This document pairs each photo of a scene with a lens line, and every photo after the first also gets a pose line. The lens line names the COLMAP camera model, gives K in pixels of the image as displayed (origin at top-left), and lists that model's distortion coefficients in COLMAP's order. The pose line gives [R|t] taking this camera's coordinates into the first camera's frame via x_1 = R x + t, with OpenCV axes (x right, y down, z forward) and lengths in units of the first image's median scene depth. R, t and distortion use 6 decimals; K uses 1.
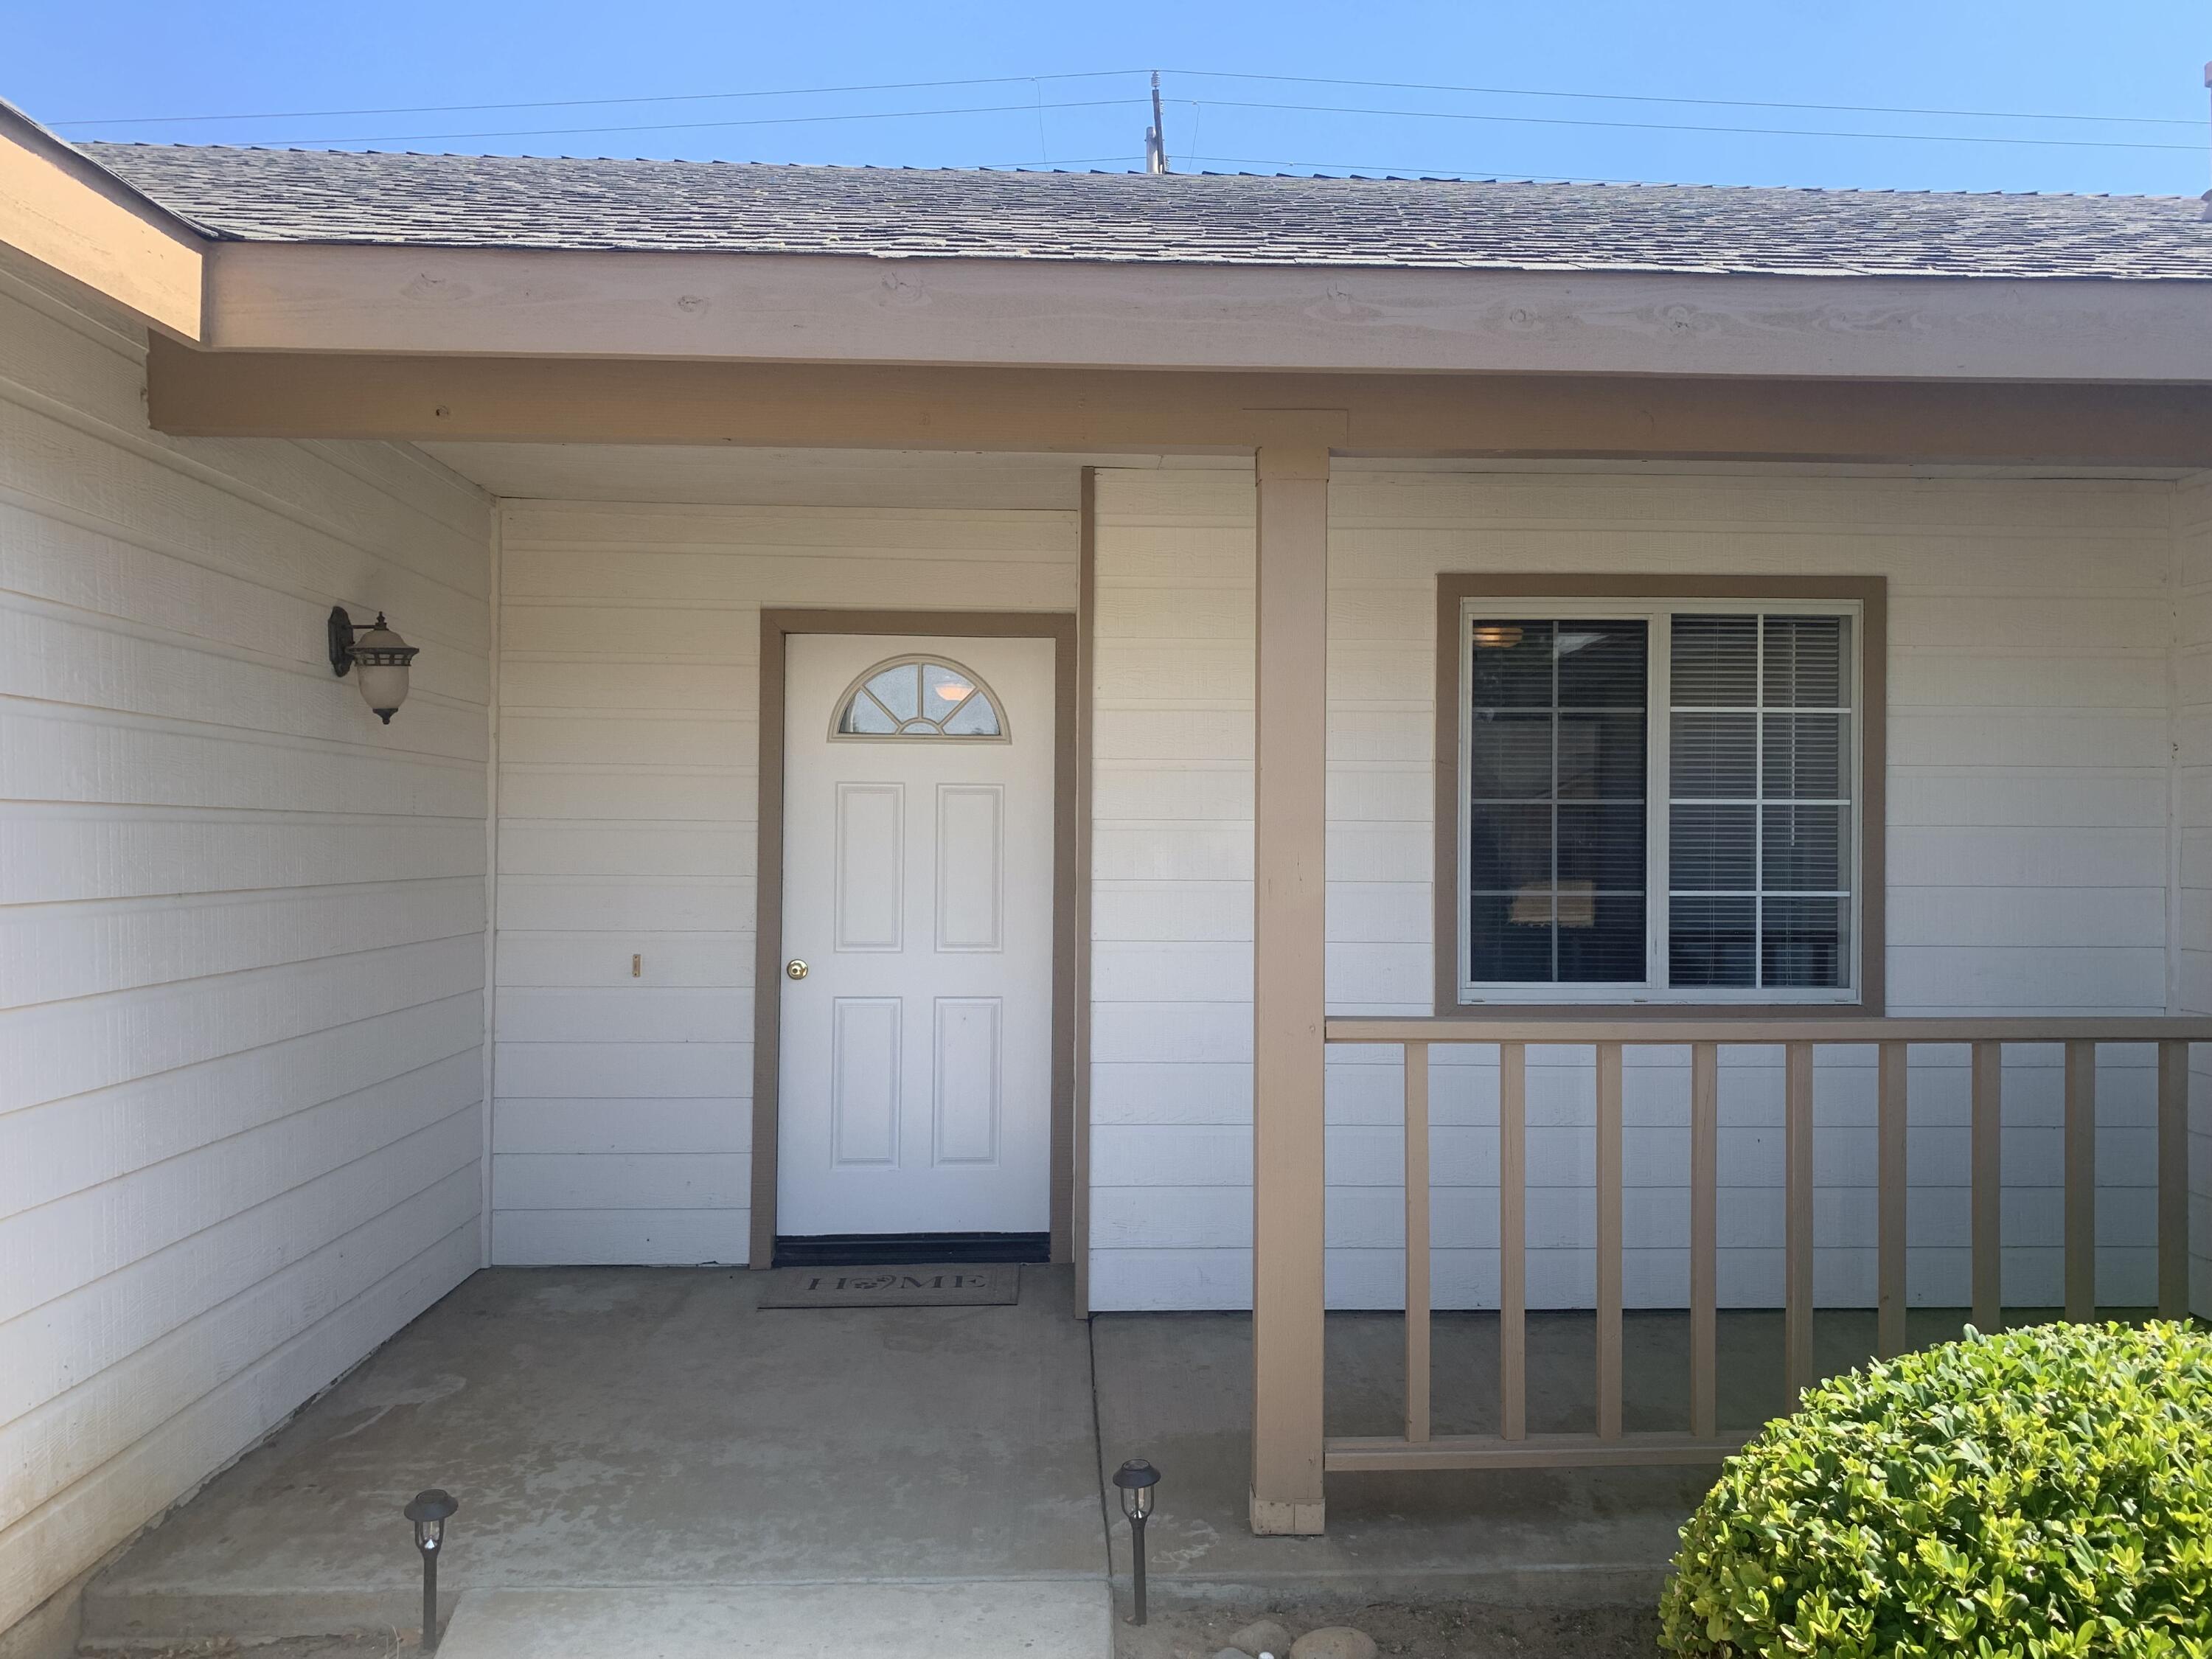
lens RADIAL K [[1684.1, 0, 1106.0], [0, 1684.1, 829.5], [0, 0, 1]] dist [0.065335, -0.086245]
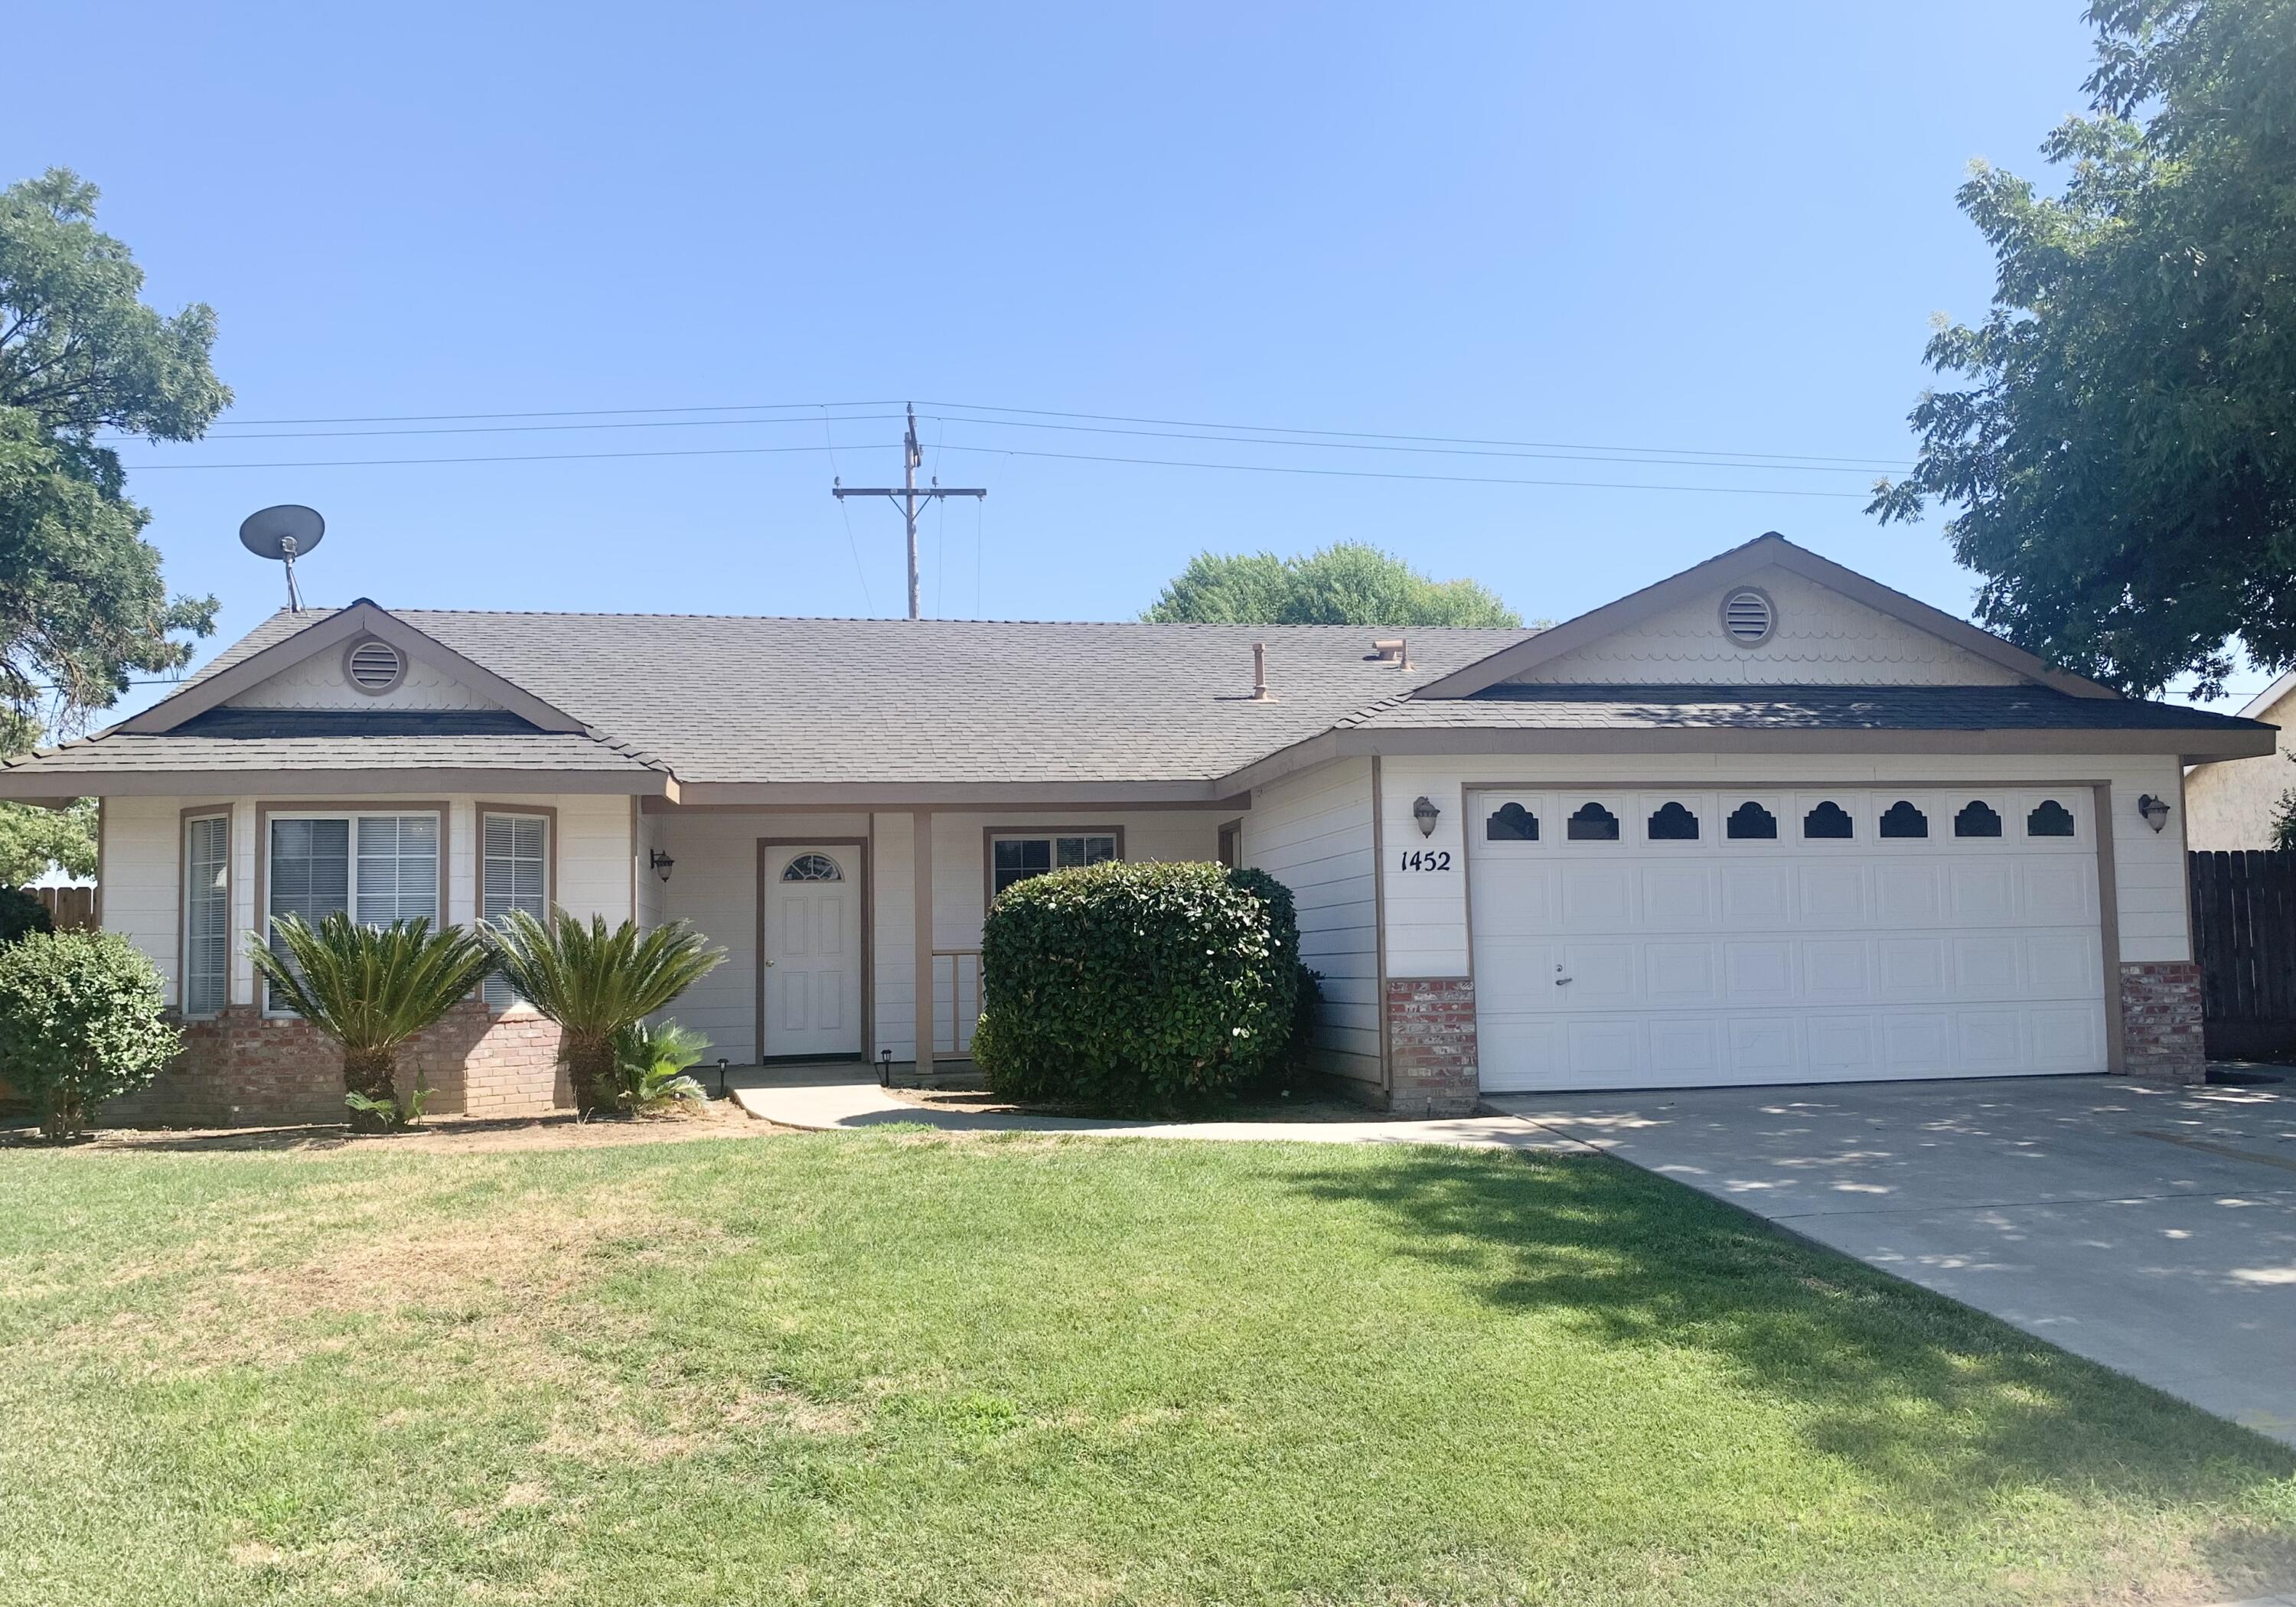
lens RADIAL K [[1843.9, 0, 1148.0], [0, 1843.9, 803.5], [0, 0, 1]] dist [0.000697, 0.000016]
pose [[0.989845, -0.014566, 0.141399, 0.011297], [0.025352, 0.996878, -0.074782, 0.062727], [-0.139869, 0.077607, 0.987124, -2.183687]]
